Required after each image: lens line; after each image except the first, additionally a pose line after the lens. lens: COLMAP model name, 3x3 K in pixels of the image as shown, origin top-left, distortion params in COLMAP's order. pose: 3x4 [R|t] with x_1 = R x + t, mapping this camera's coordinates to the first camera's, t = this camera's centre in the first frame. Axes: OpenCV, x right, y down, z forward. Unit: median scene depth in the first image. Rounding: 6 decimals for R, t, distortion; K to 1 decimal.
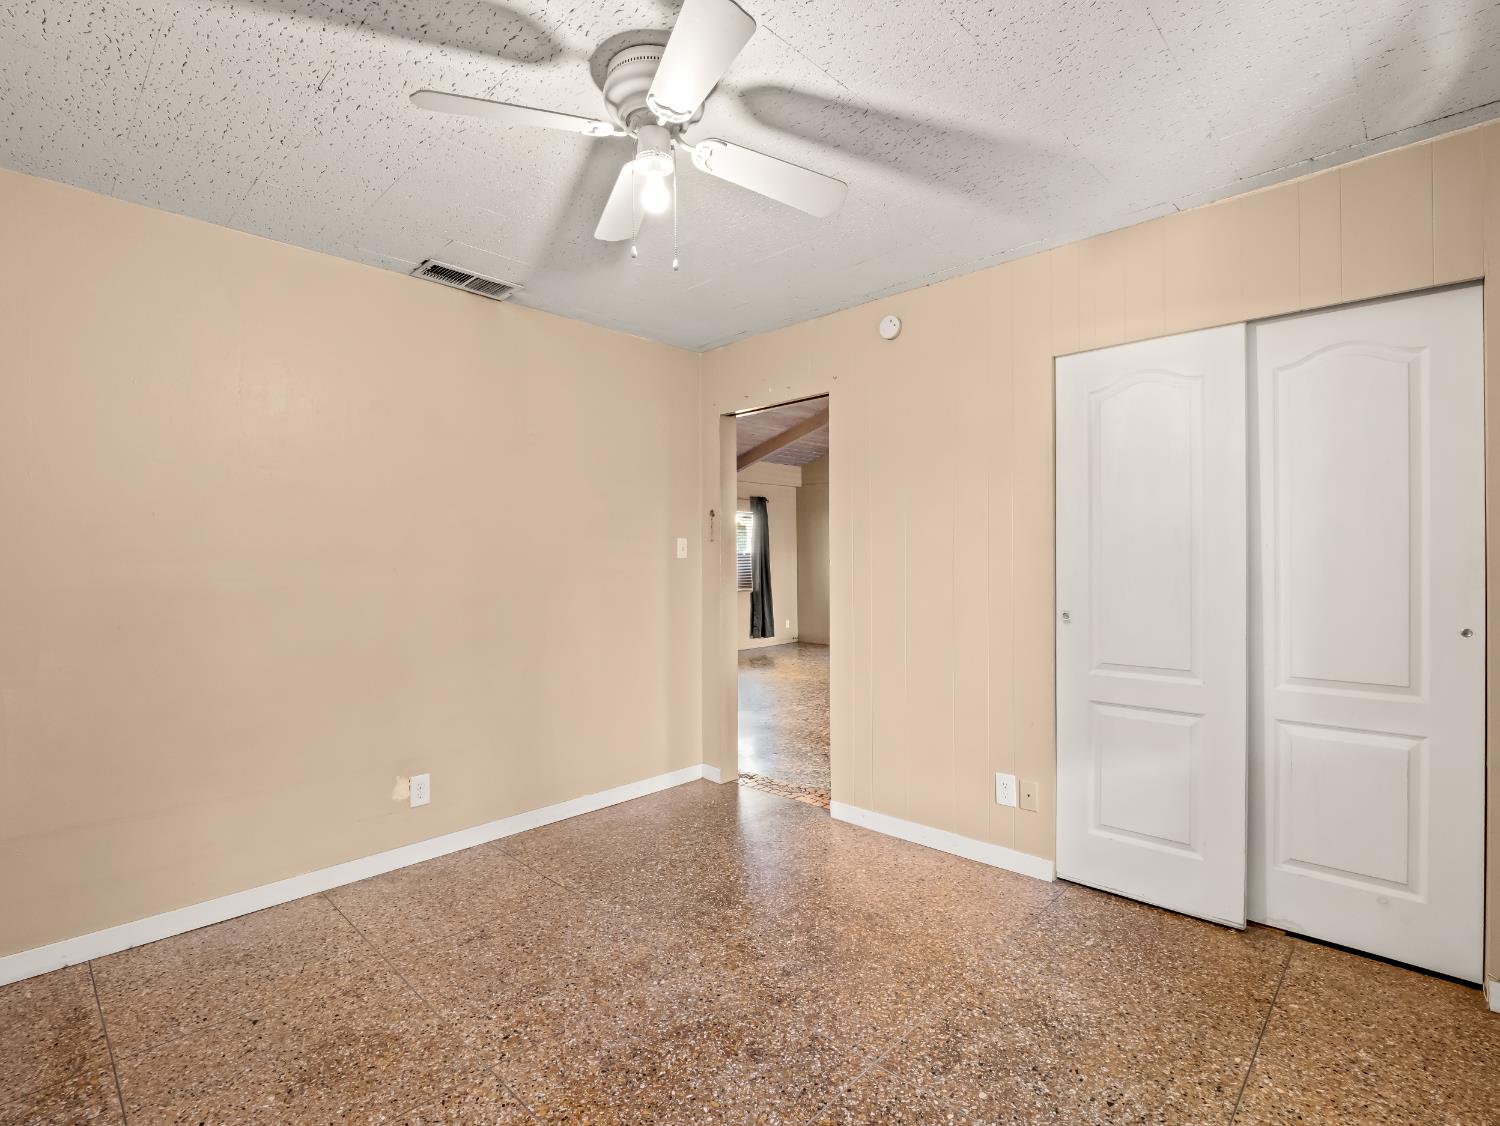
lens RADIAL K [[729.4, 0, 750.4], [0, 729.4, 559.6], [0, 0, 1]] dist [-0.016445, 0.002644]
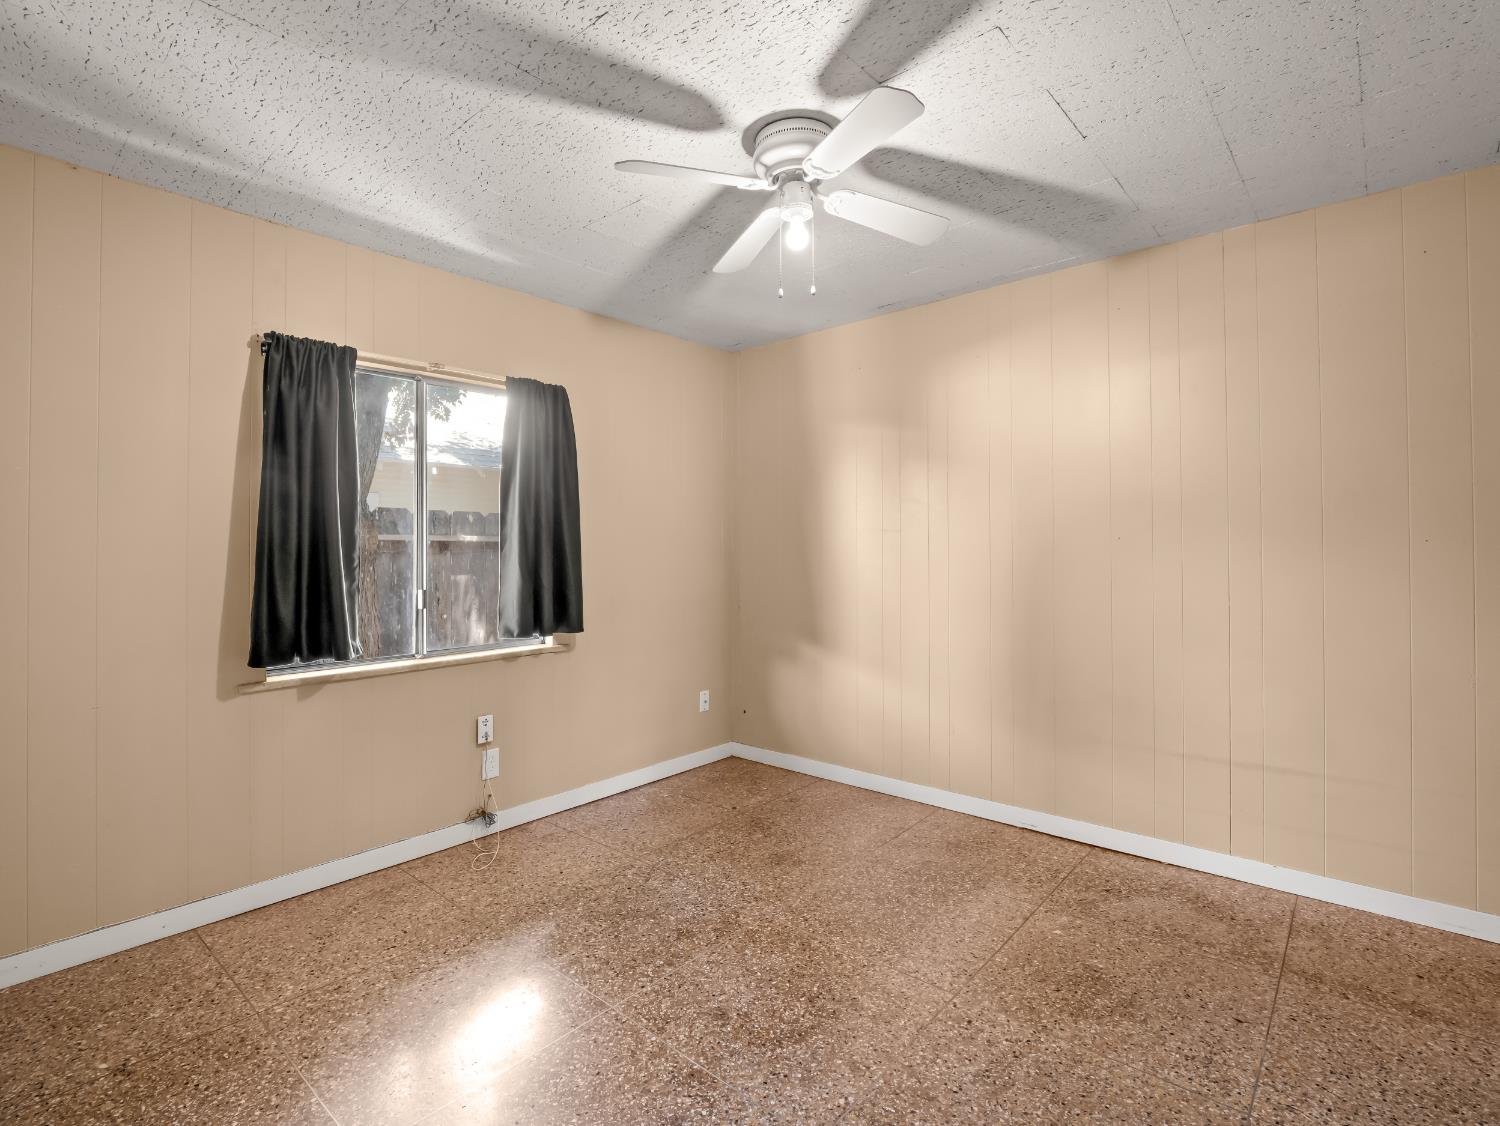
lens RADIAL K [[729.4, 0, 750.5], [0, 729.4, 554.2], [0, 0, 1]] dist [-0.016445, 0.002644]
pose [[-0.998852, 0.011313, -0.046555, 0.004465], [0.010967, 0.999910, 0.007670, 0.000749], [0.046638, 0.007150, -0.998886, 1.994469]]
